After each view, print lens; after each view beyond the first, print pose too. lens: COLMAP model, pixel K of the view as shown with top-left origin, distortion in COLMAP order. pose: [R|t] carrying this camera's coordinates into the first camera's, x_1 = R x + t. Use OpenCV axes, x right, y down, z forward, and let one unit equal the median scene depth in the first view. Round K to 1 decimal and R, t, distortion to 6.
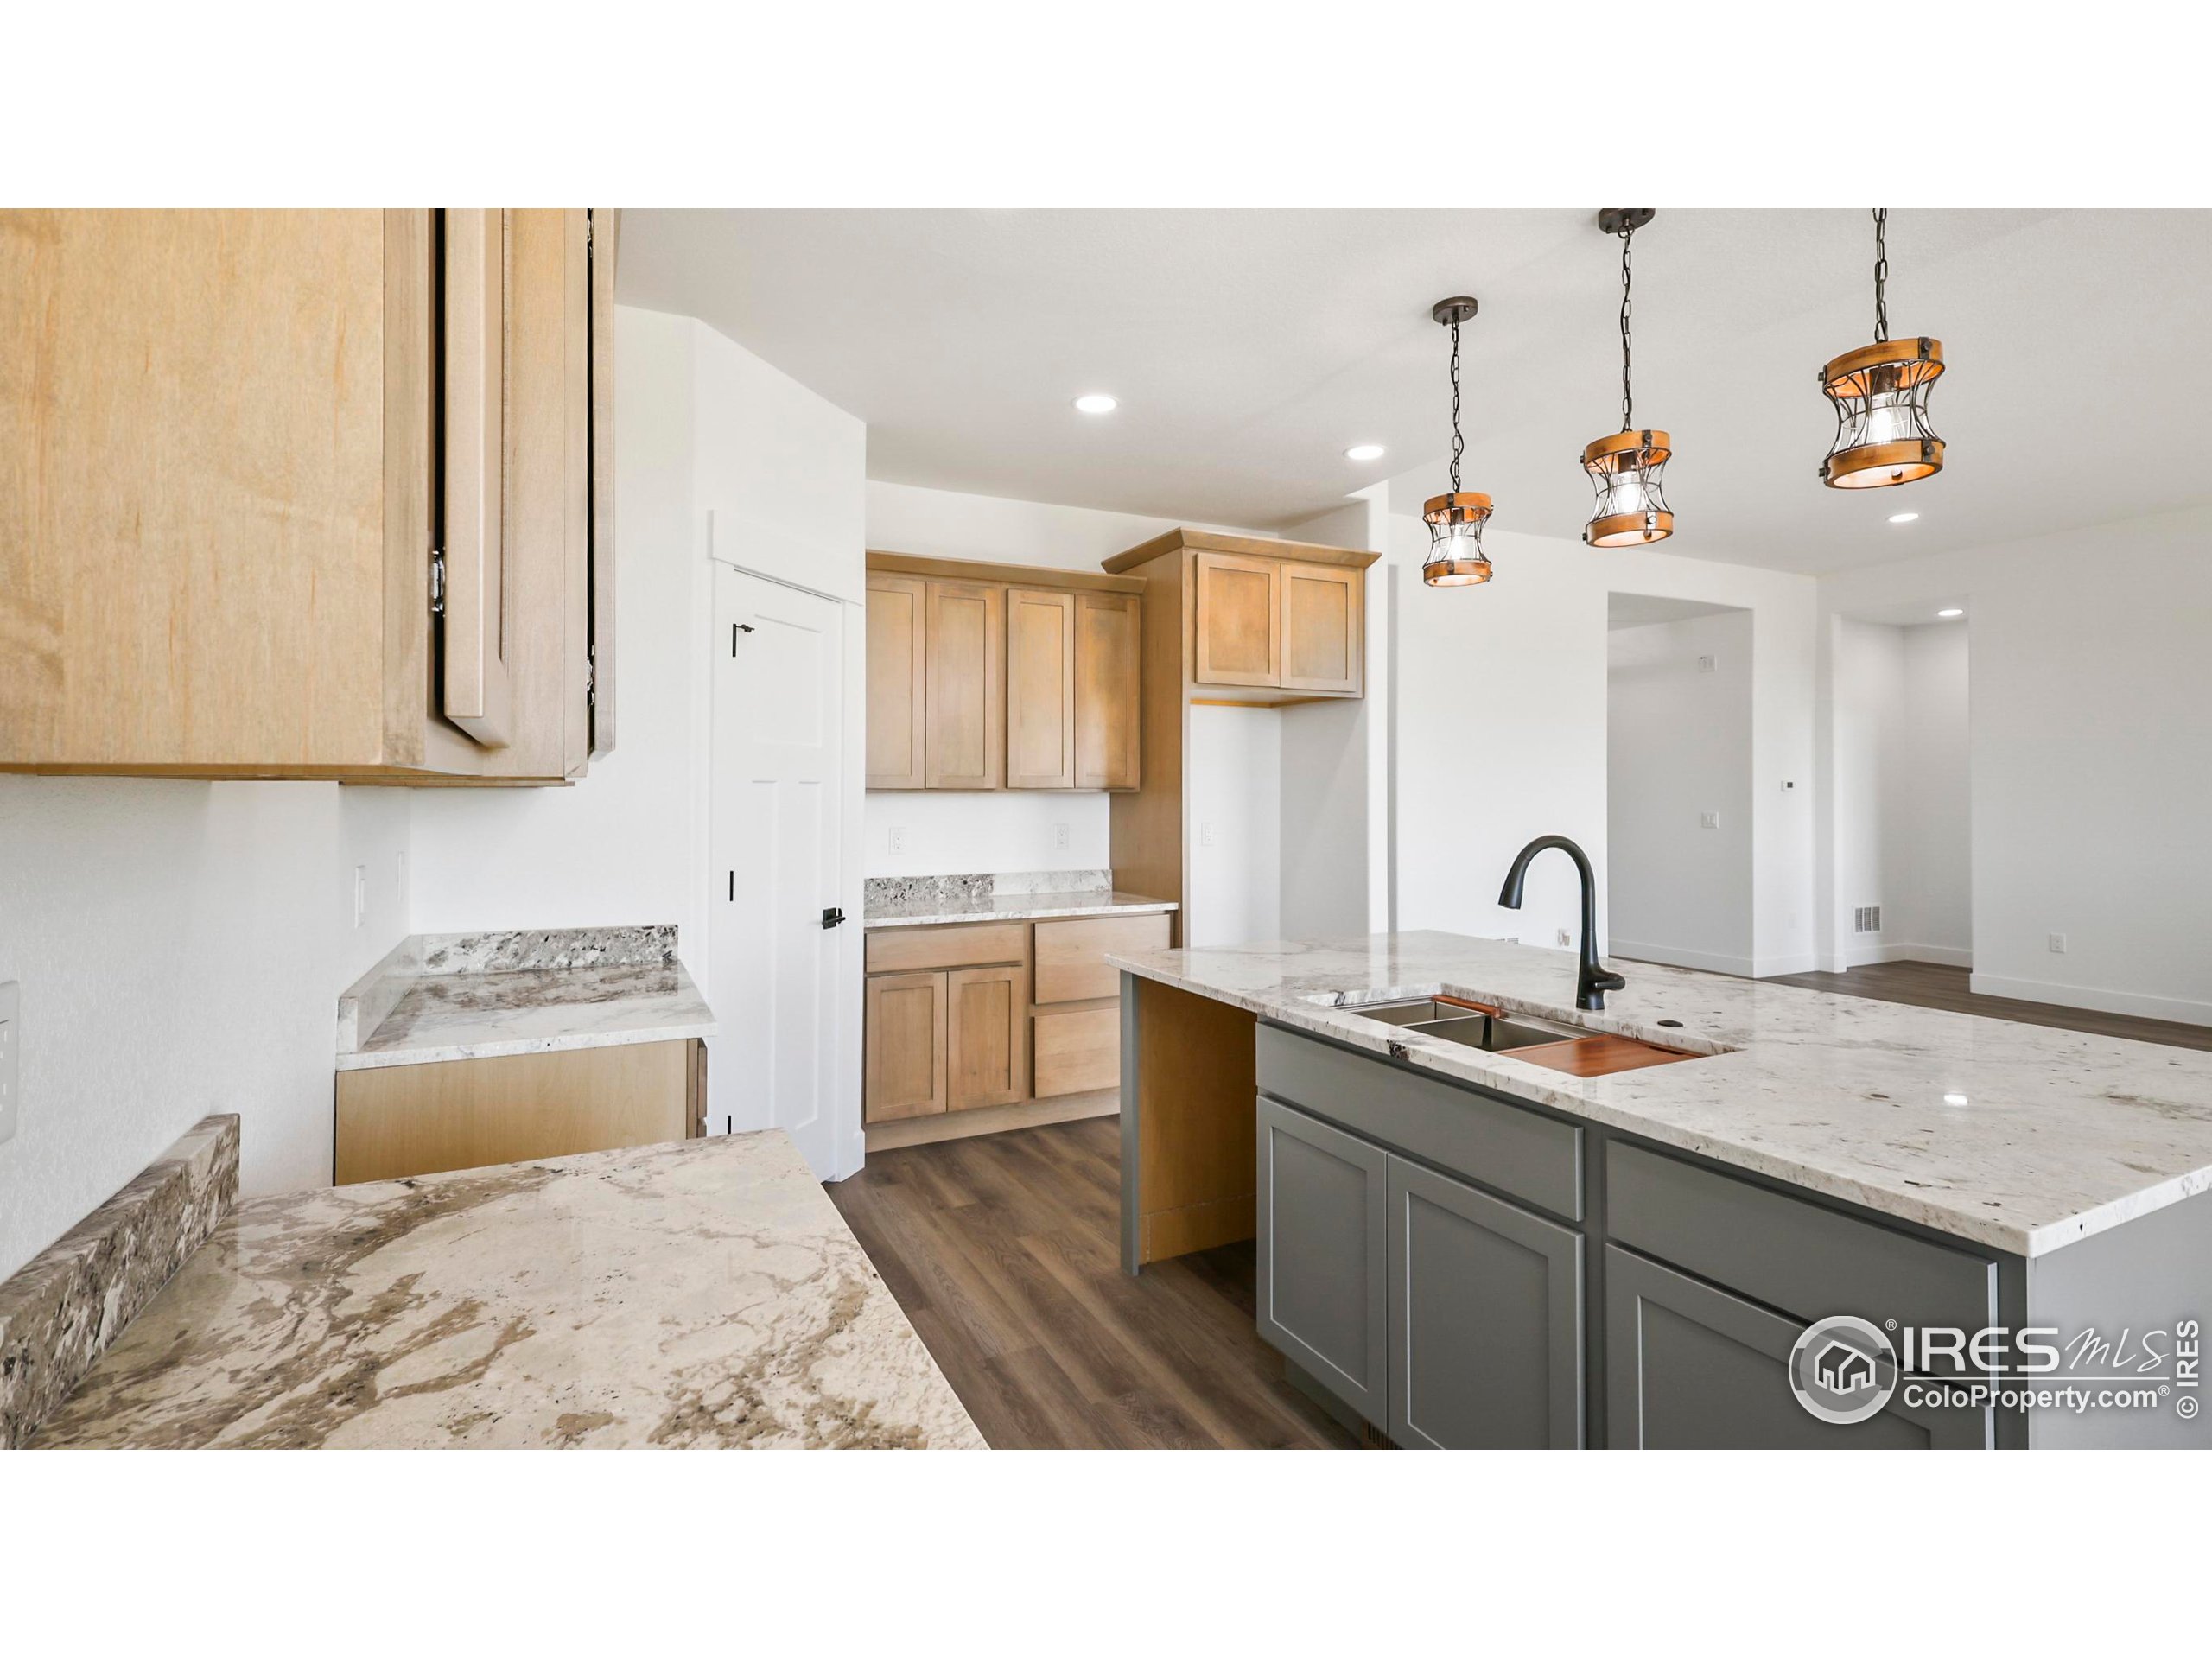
lens RADIAL K [[1045.3, 0, 1098.5], [0, 1045.3, 795.7], [0, 0, 1]] dist [0.000543, 0.000082]
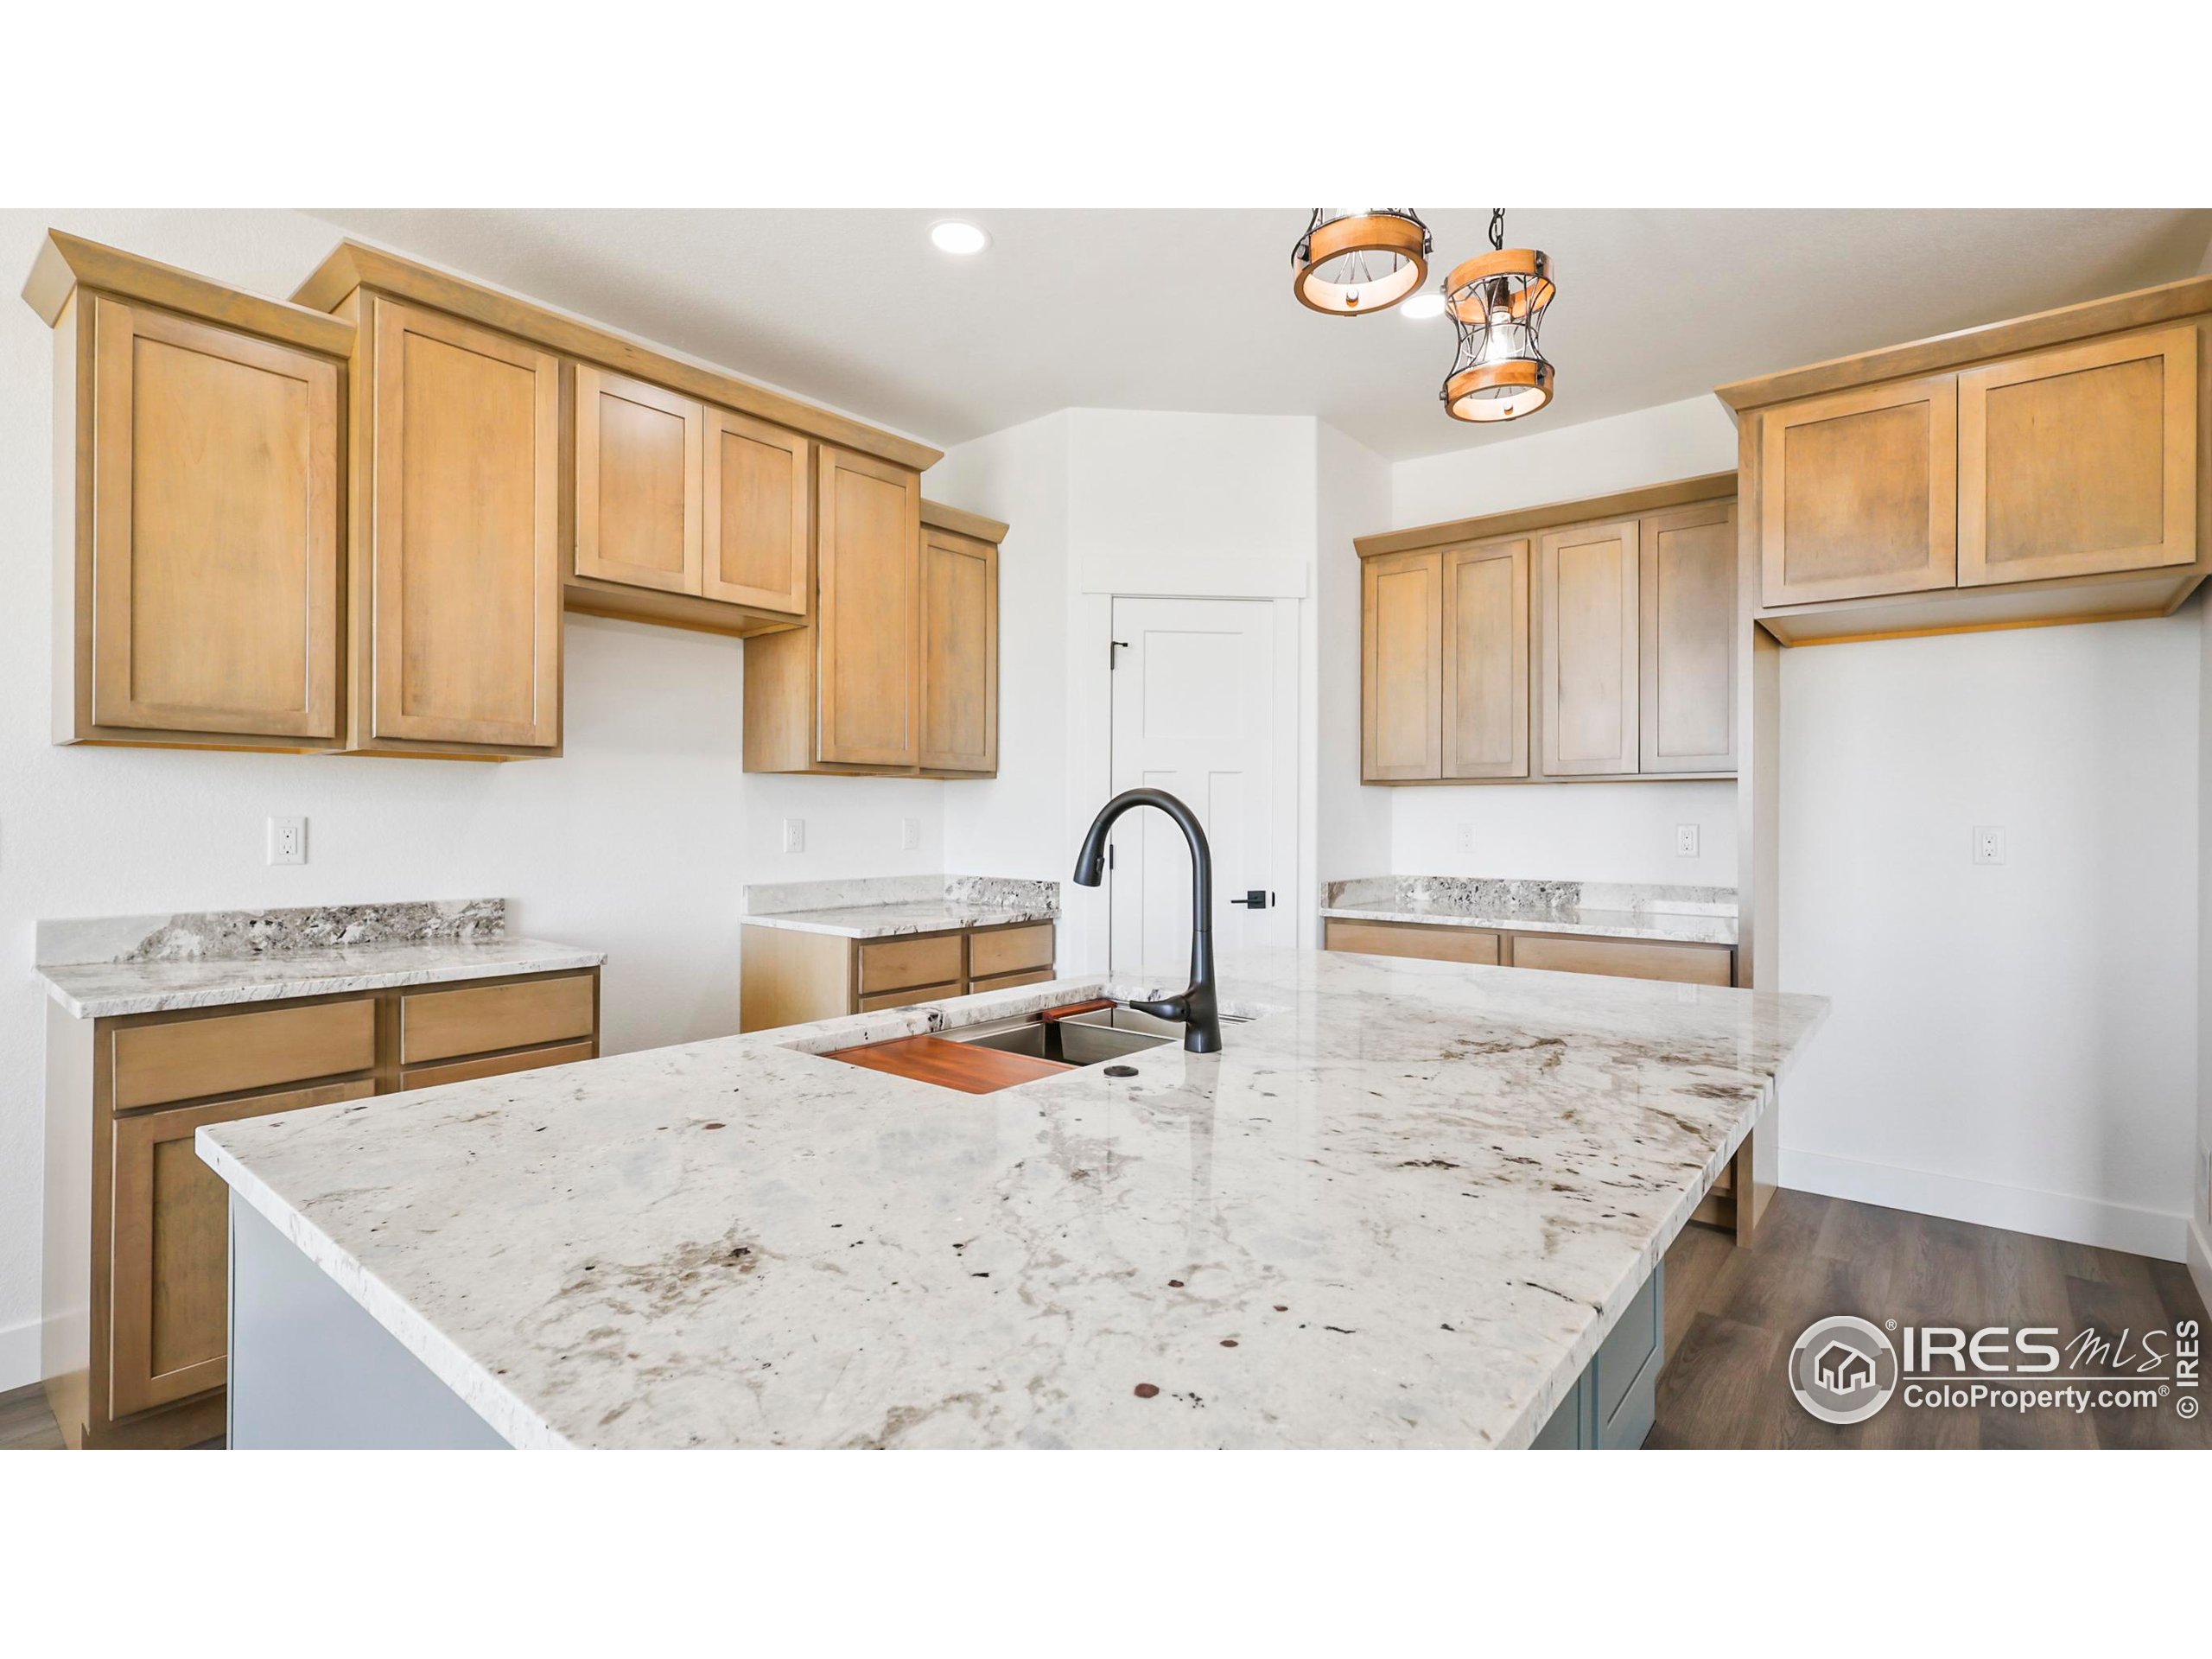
lens RADIAL K [[1044.2, 0, 1106.0], [0, 1044.2, 829.5], [0, 0, 1]] dist [0.003140, 0.000534]
pose [[0.413305, 0.012283, -0.910510, 0.535307], [-0.007012, 0.999922, 0.010306, 0.029542], [0.910566, 0.002125, 0.413359, 0.346565]]
